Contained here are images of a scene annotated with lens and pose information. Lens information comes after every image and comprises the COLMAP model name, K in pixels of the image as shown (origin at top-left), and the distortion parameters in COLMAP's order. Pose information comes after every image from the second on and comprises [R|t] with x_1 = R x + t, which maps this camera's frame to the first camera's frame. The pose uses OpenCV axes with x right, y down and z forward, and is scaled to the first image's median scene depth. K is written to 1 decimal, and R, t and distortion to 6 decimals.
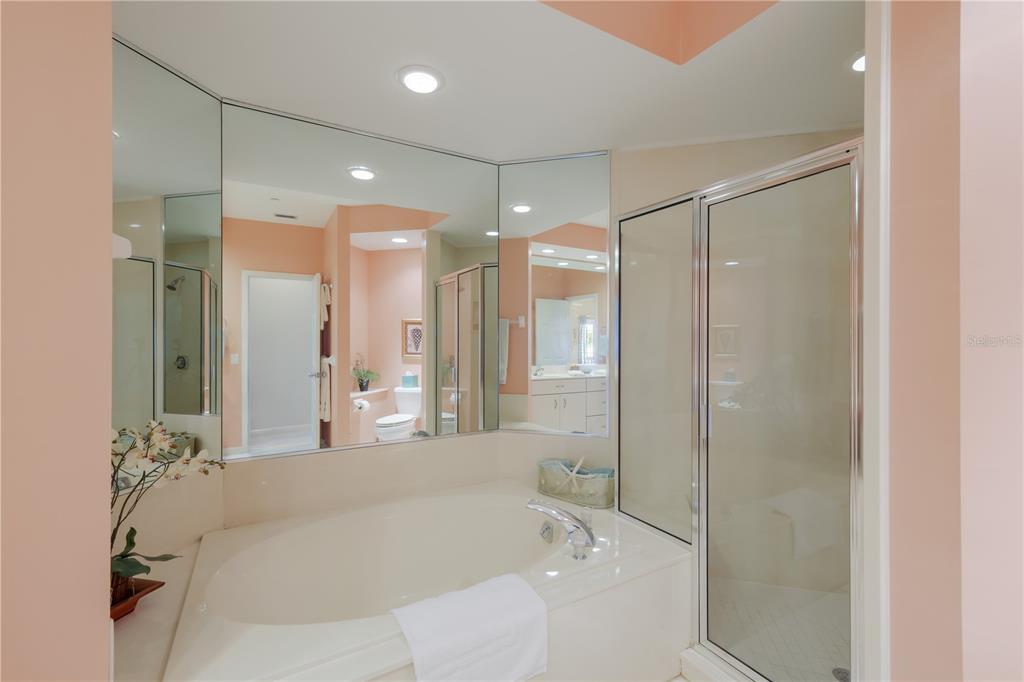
lens RADIAL K [[440.4, 0, 511.7], [0, 440.4, 337.6], [0, 0, 1]] dist [-0.000454, -0.000482]
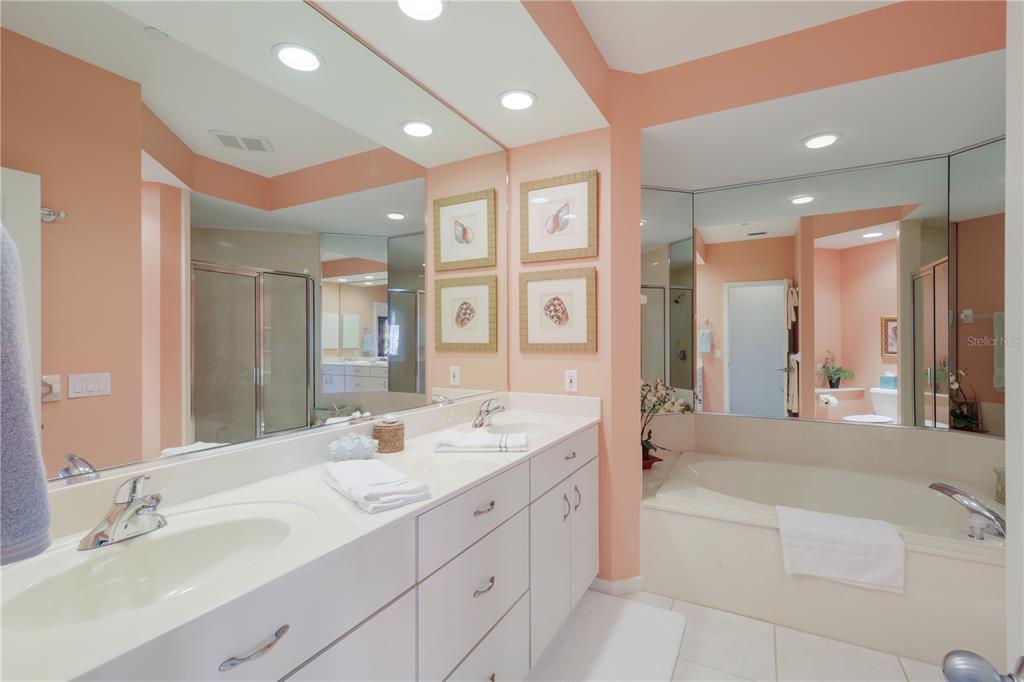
lens RADIAL K [[440.4, 0, 512.9], [0, 440.4, 338.7], [0, 0, 1]] dist [-0.000454, -0.000482]
pose [[0.515013, -0.004522, -0.857170, 0.167078], [0.006910, 0.999975, -0.001124, 0.002295], [0.857154, -0.005344, 0.515032, -0.176318]]
